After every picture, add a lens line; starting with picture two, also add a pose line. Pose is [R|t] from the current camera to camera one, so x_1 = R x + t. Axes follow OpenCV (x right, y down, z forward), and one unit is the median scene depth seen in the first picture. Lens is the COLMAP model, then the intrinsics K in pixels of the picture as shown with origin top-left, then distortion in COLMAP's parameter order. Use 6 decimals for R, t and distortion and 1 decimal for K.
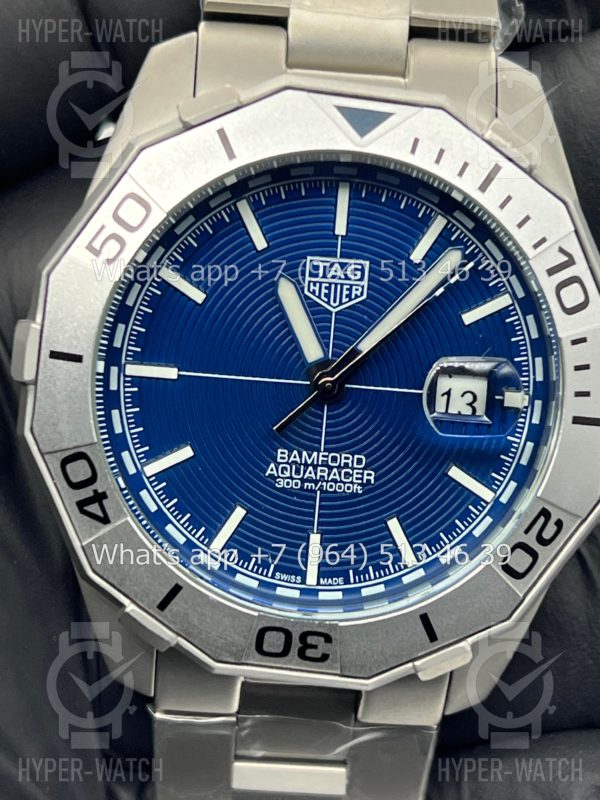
lens RADIAL K [[1863.1, 0, 298.9], [0, 1863.1, 417.0], [0, 0, 1]] dist [0.329983, 0.231725]
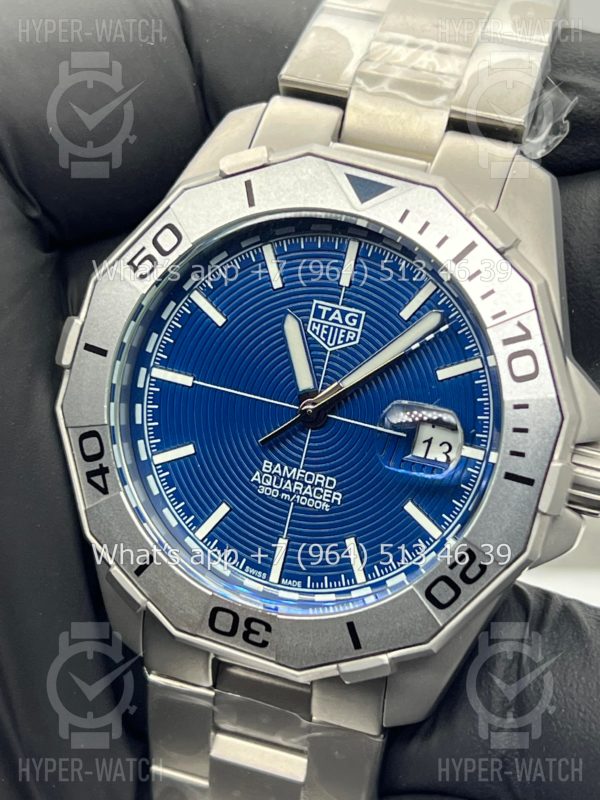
lens RADIAL K [[1863.1, 0, 298.9], [0, 1863.1, 417.0], [0, 0, 1]] dist [0.329983, 0.231725]
pose [[0.942877, 0.159929, -0.292243, 0.345230], [-0.179797, 0.982796, -0.042258, 0.036106], [0.280457, 0.092388, 0.955410, -0.102888]]
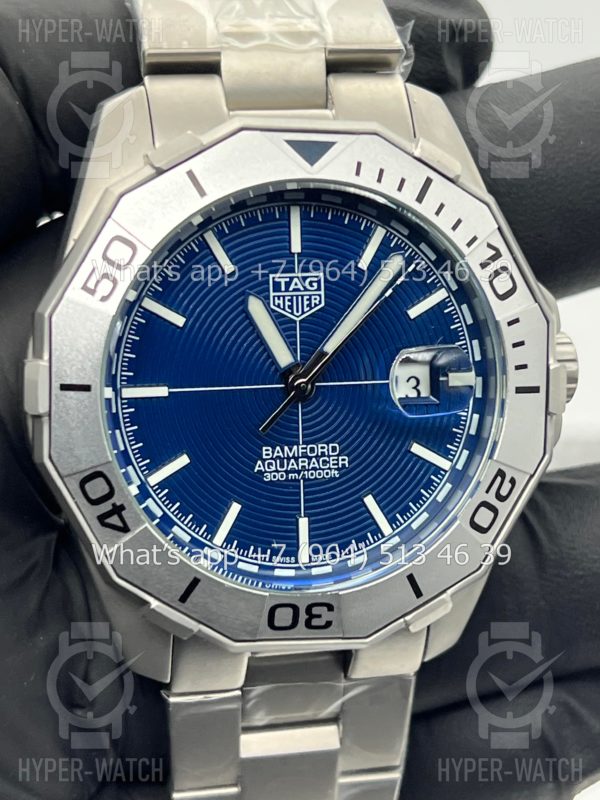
lens RADIAL K [[1863.1, 0, 298.9], [0, 1863.1, 417.0], [0, 0, 1]] dist [0.329983, 0.231725]
pose [[0.979359, -0.120962, 0.161936, -0.171009], [0.120492, 0.992632, 0.012762, -0.012760], [-0.162287, 0.007013, 0.986719, -0.114726]]
